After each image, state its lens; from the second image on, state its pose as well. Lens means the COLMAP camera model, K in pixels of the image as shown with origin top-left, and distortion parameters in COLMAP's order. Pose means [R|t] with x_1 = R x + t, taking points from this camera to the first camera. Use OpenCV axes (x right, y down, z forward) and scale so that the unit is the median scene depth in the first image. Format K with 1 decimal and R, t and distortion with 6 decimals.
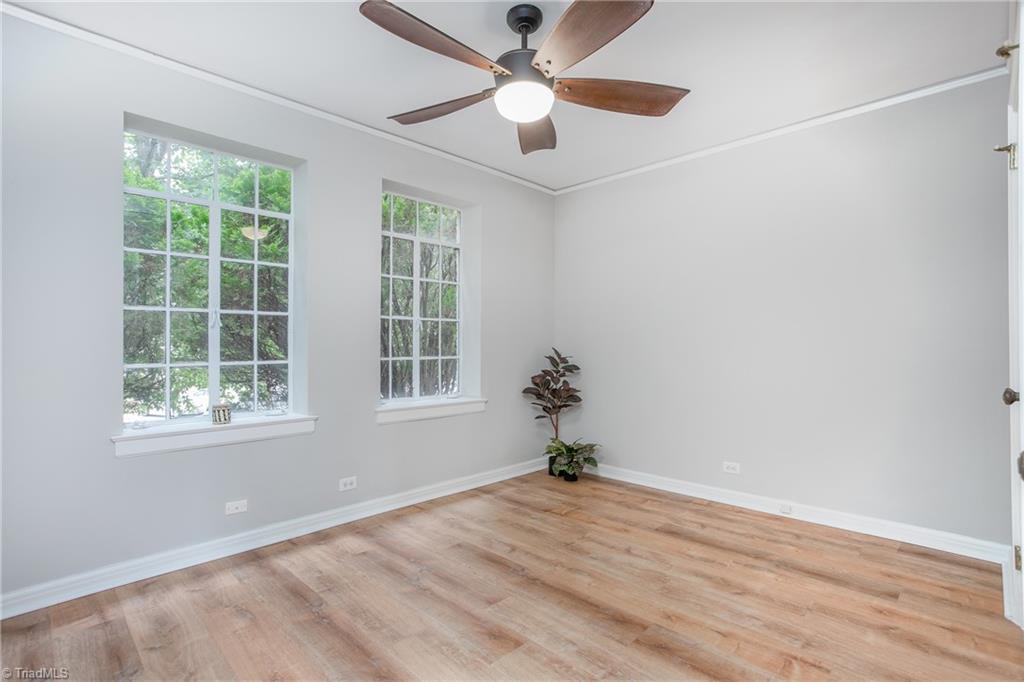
lens RADIAL K [[504.2, 0, 512.0], [0, 504.2, 341.0], [0, 0, 1]] dist [-0.033674, 0.001328]
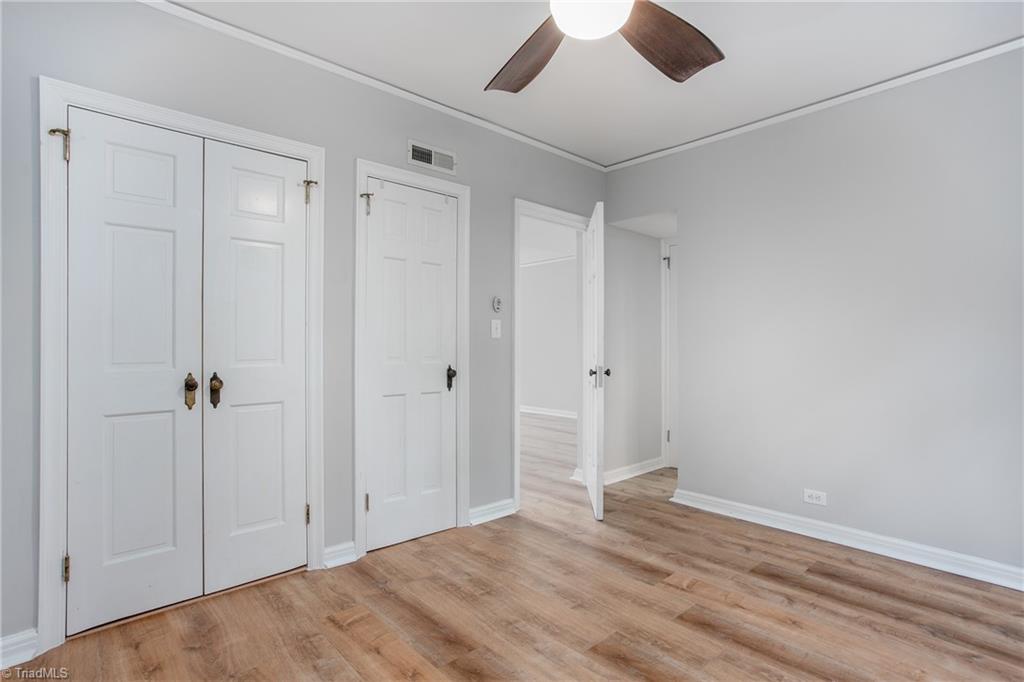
lens RADIAL K [[504.2, 0, 512.0], [0, 504.2, 341.0], [0, 0, 1]] dist [-0.033674, 0.001328]
pose [[-0.998357, 0.005034, 0.057075, 0.114512], [0.004312, 0.999909, -0.012760, 0.015674], [-0.057134, -0.012492, -0.998288, 1.992892]]
